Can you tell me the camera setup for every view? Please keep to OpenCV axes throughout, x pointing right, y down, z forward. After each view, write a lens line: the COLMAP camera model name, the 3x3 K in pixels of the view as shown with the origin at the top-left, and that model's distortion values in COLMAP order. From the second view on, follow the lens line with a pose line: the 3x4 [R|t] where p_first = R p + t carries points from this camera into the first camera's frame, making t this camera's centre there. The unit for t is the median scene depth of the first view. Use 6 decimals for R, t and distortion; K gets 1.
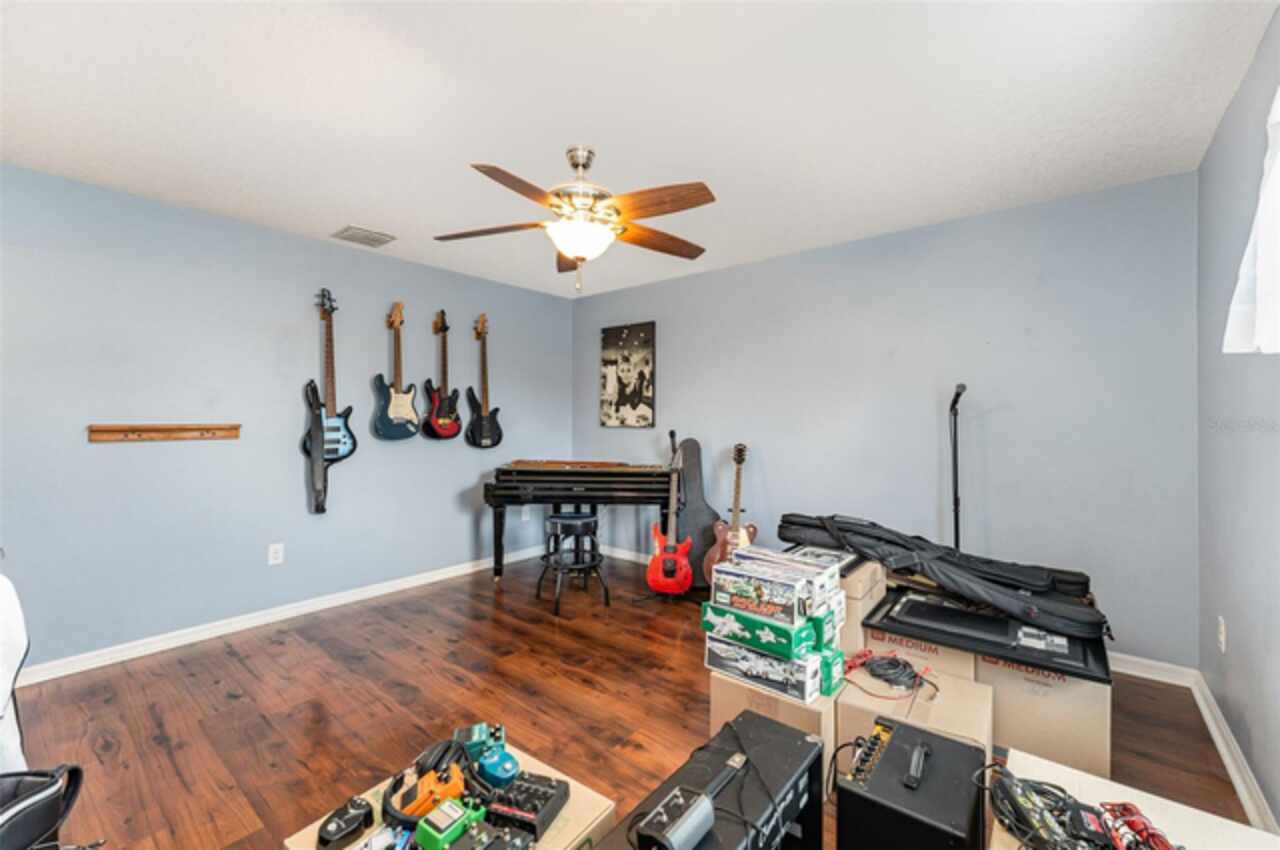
lens RADIAL K [[529.7, 0, 635.8], [0, 529.7, 423.1], [0, 0, 1]] dist [0.002807, 0.000308]
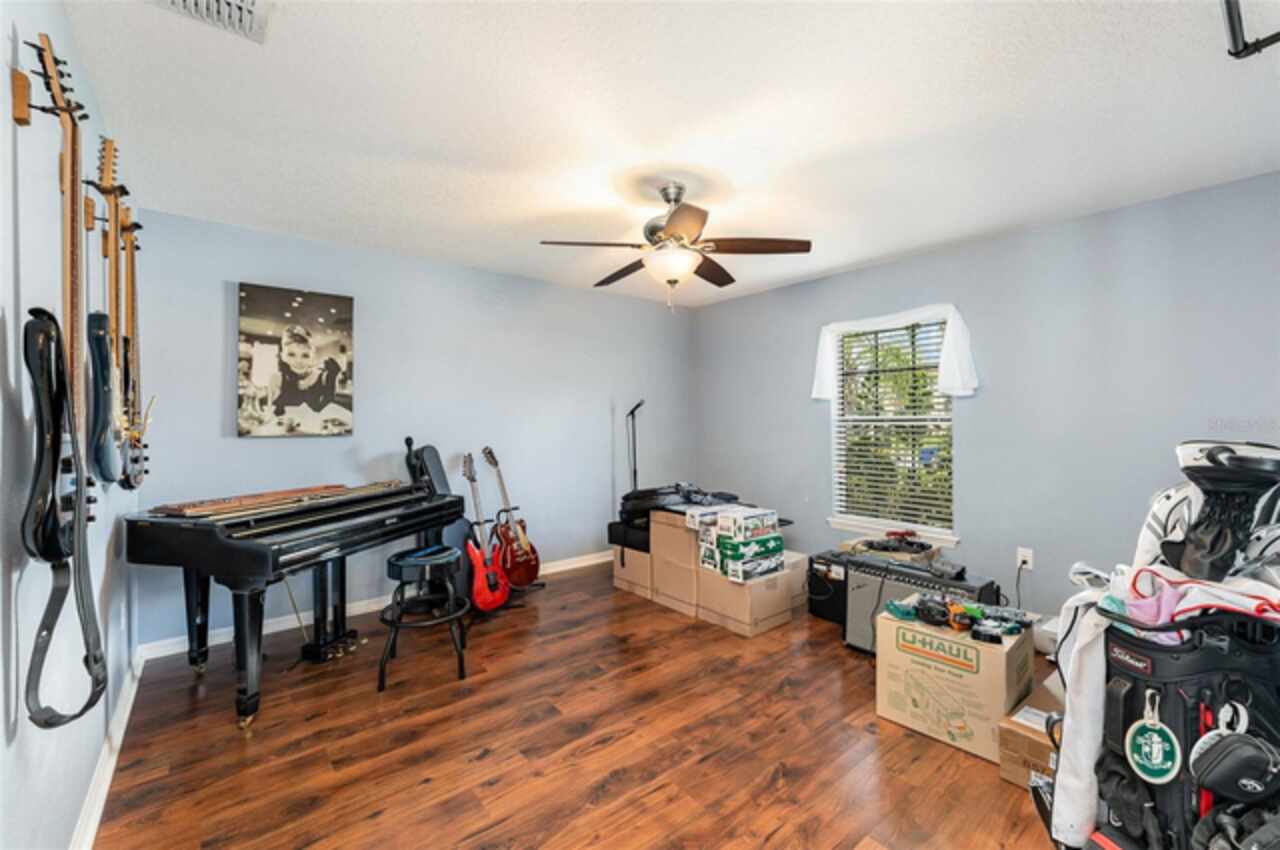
lens RADIAL K [[529.7, 0, 633.2], [0, 529.7, 422.8], [0, 0, 1]] dist [0.002807, 0.000308]
pose [[0.202973, -0.011280, 0.979119, -0.729853], [0.015784, 0.999841, 0.008247, -0.010690], [-0.979057, 0.013780, 0.203119, 0.508126]]
